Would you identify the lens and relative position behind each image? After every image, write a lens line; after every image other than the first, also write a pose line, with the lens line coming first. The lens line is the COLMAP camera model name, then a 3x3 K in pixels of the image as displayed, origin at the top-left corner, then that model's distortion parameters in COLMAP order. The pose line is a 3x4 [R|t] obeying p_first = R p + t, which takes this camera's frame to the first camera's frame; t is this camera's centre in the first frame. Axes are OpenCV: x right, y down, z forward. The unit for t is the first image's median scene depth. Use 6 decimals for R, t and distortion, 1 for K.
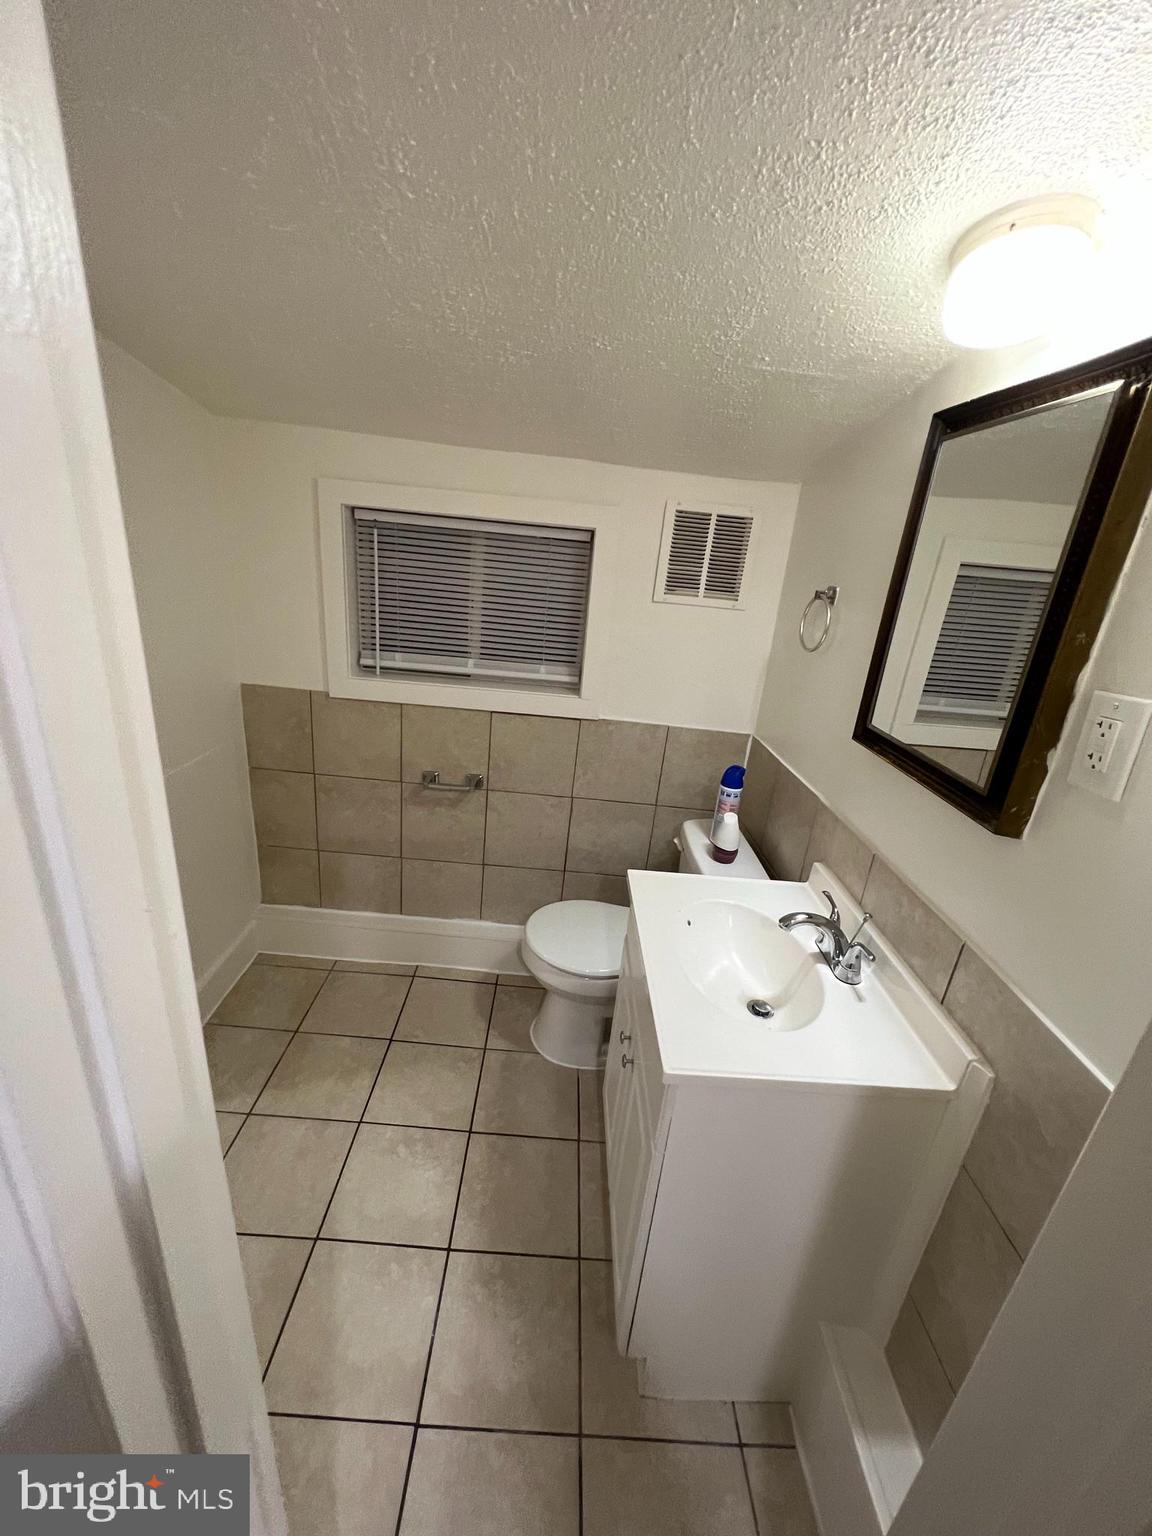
lens RADIAL K [[617.0, 0, 571.6], [0, 617.0, 771.2], [0, 0, 1]] dist [-0.000695, 0.000487]
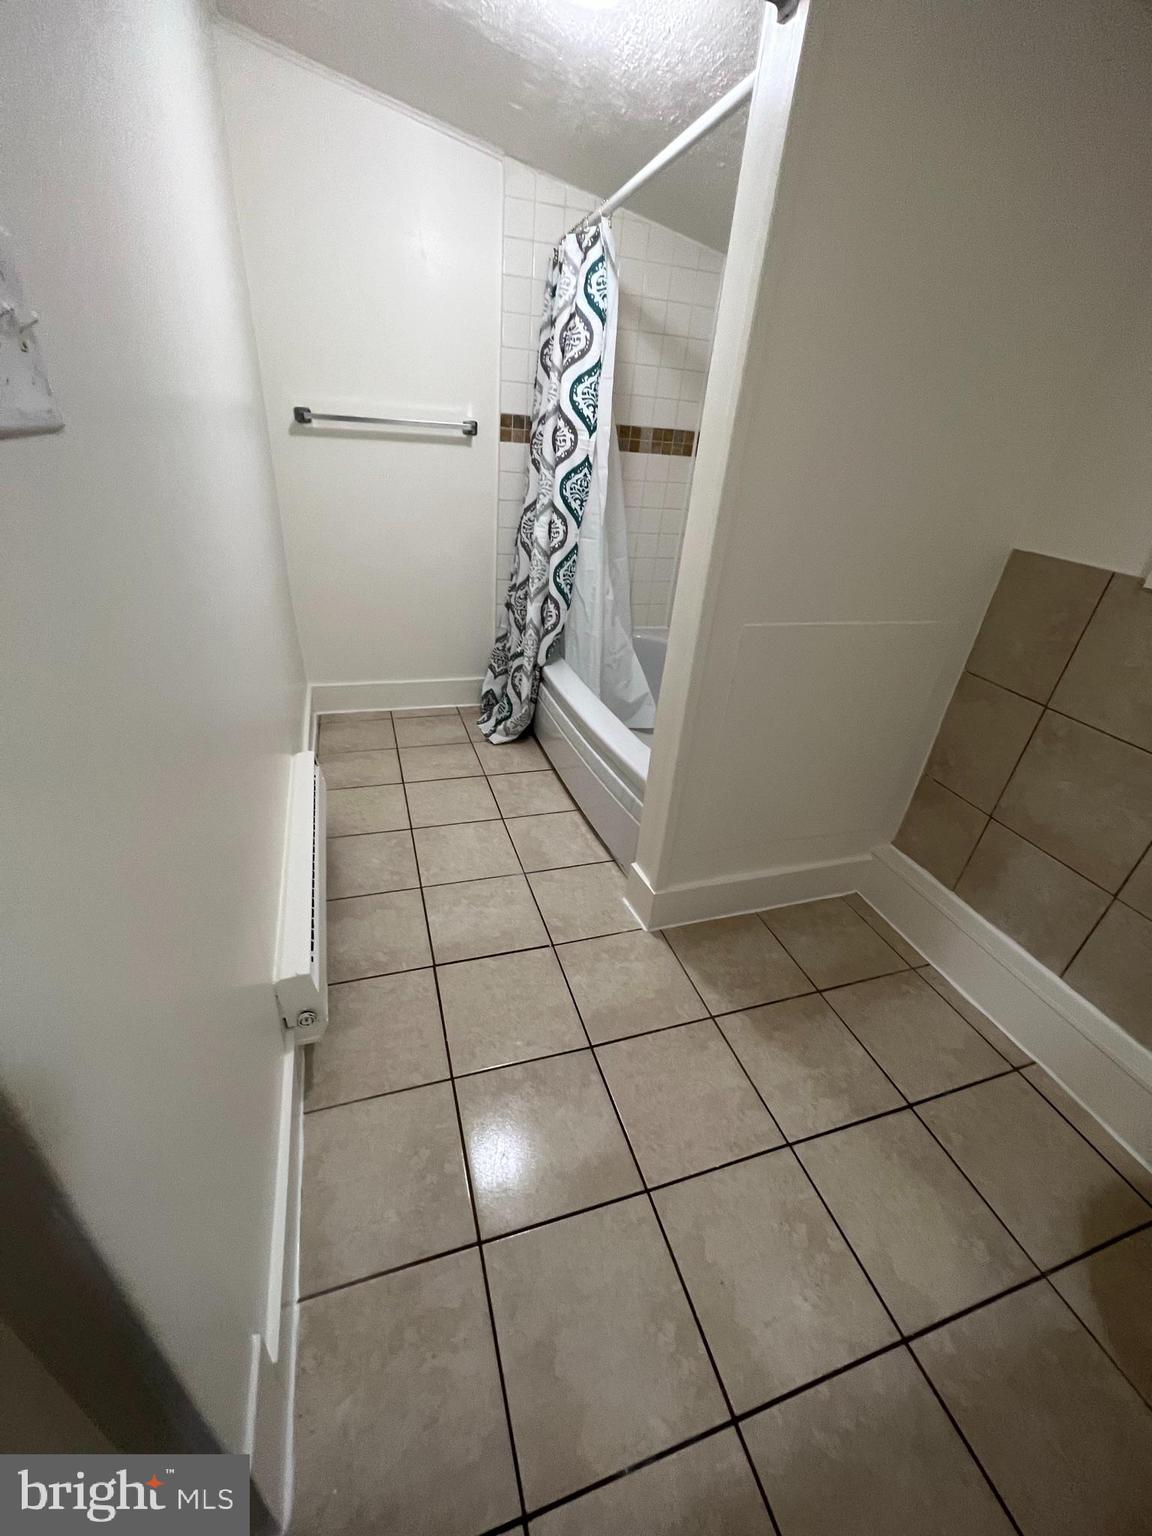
lens RADIAL K [[617.0, 0, 571.6], [0, 617.0, 771.2], [0, 0, 1]] dist [-0.000695, 0.000487]
pose [[0.314550, 0.405651, -0.858199, 0.008567], [-0.369740, 0.885045, 0.282822, 0.064043], [0.874272, 0.228349, 0.428376, 0.296925]]
